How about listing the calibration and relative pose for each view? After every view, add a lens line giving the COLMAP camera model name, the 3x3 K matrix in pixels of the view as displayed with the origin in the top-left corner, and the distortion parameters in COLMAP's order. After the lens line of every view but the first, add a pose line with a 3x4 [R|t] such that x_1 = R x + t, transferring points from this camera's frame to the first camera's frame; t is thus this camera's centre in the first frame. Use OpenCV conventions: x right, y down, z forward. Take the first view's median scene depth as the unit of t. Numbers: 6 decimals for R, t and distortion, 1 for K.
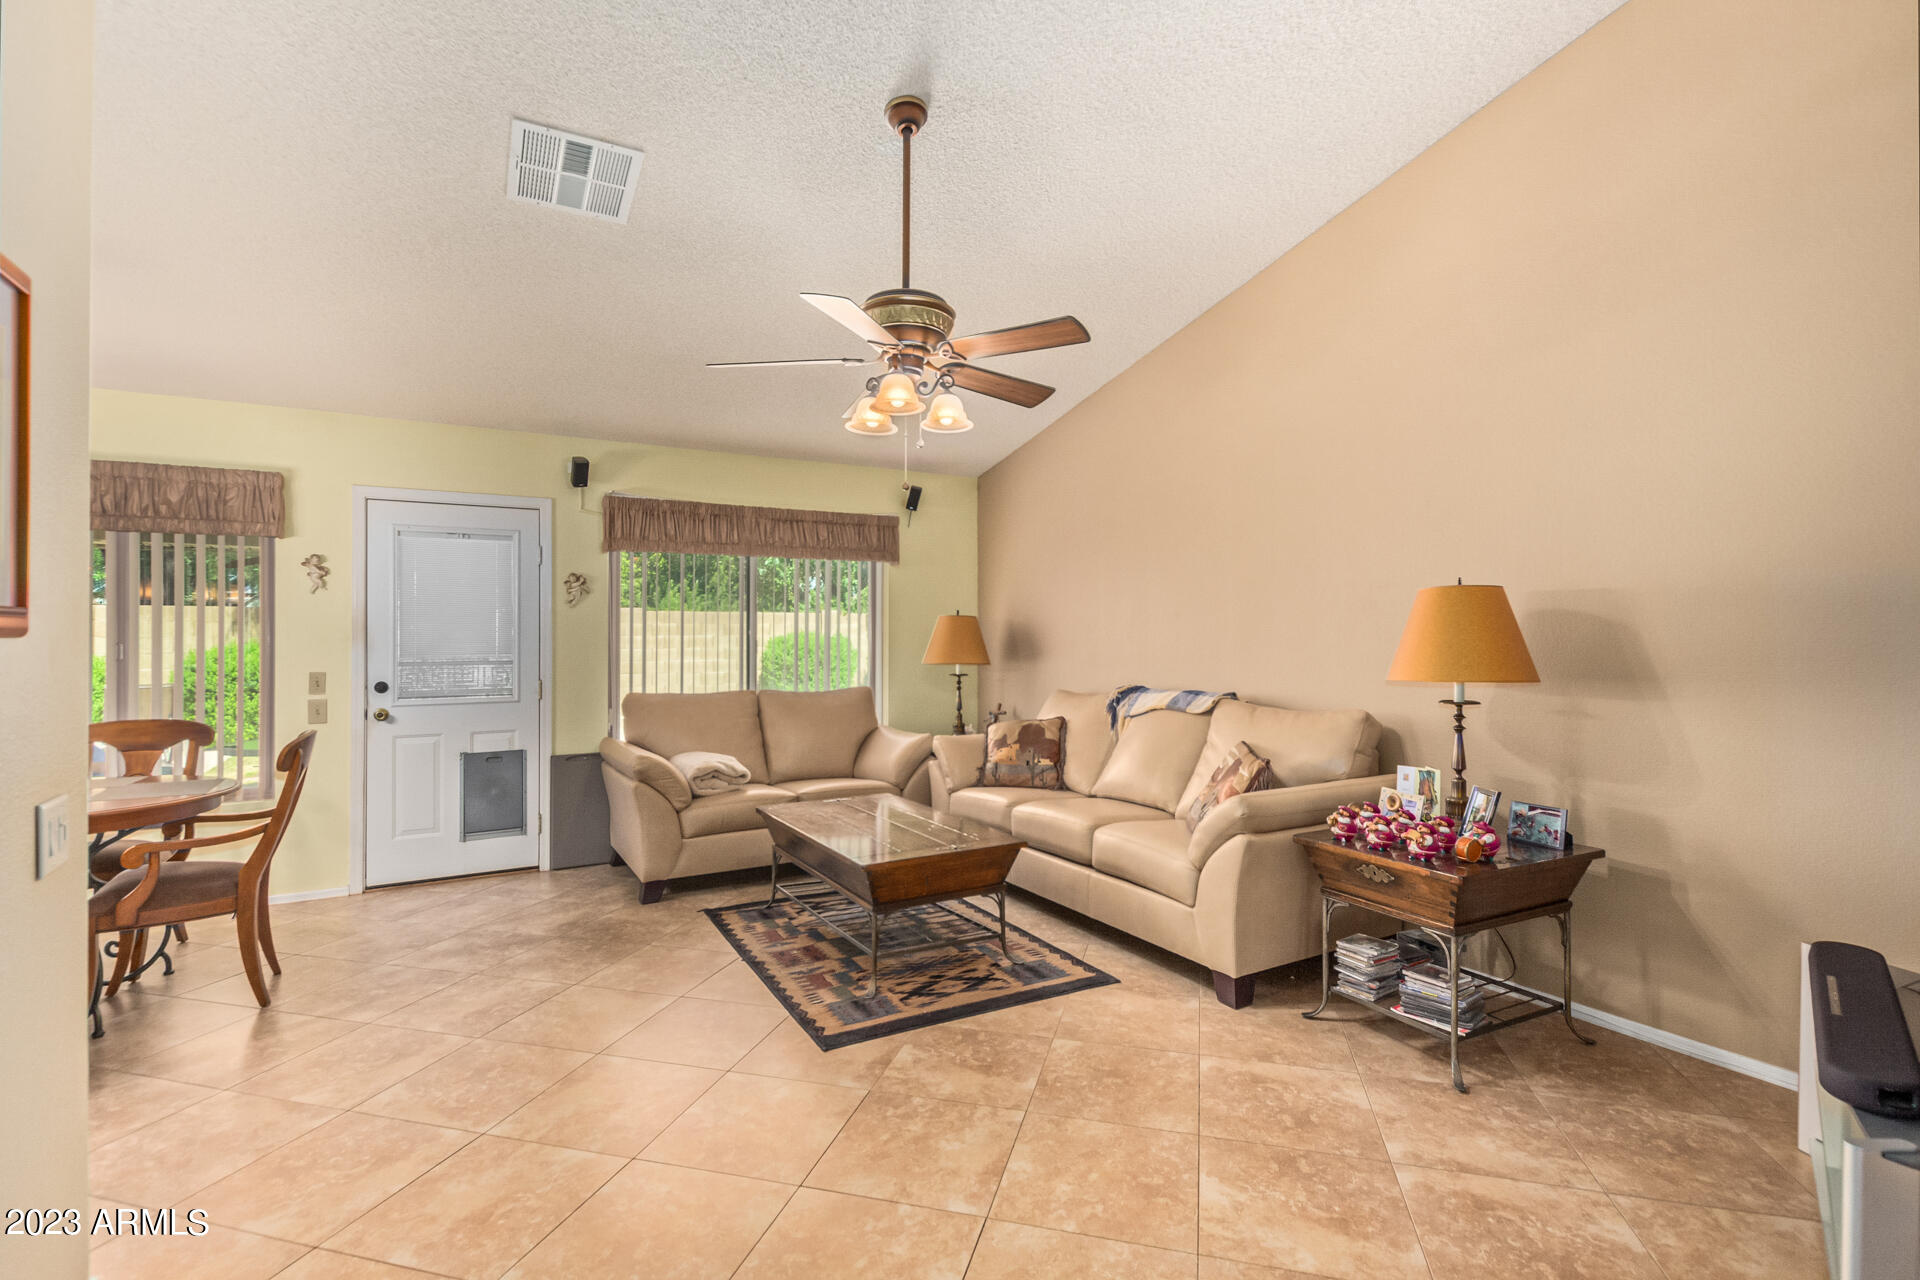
lens RADIAL K [[878.6, 0, 961.2], [0, 878.6, 638.4], [0, 0, 1]] dist [0.003612, -0.000061]
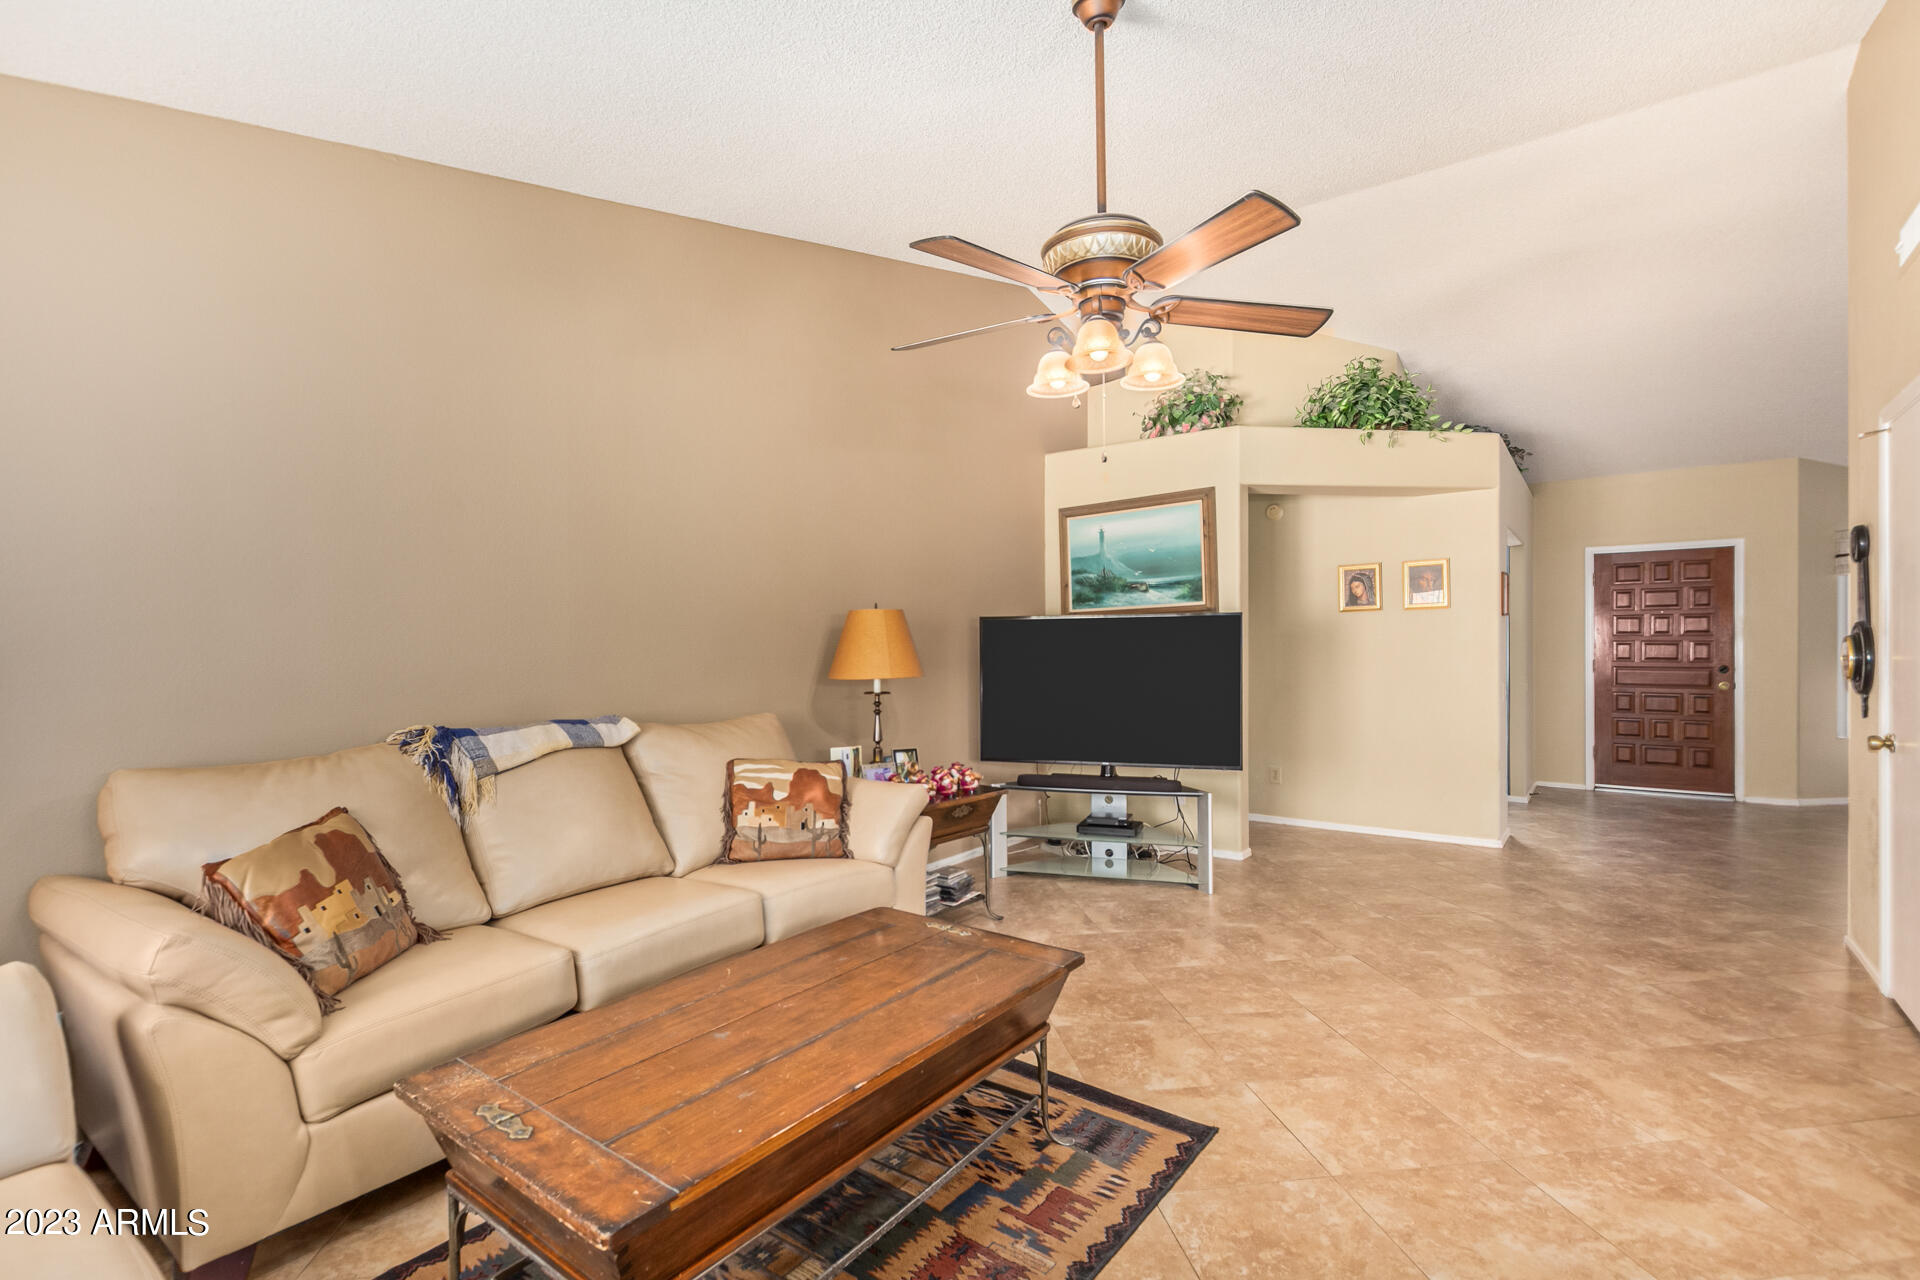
lens RADIAL K [[878.6, 0, 961.7], [0, 878.6, 648.7], [0, 0, 1]] dist [0.003612, -0.000061]
pose [[-0.398666, 0.004352, 0.917086, -0.744157], [0.005613, 0.999982, -0.002305, 0.007202], [-0.917079, 0.004229, -0.398683, 1.391880]]
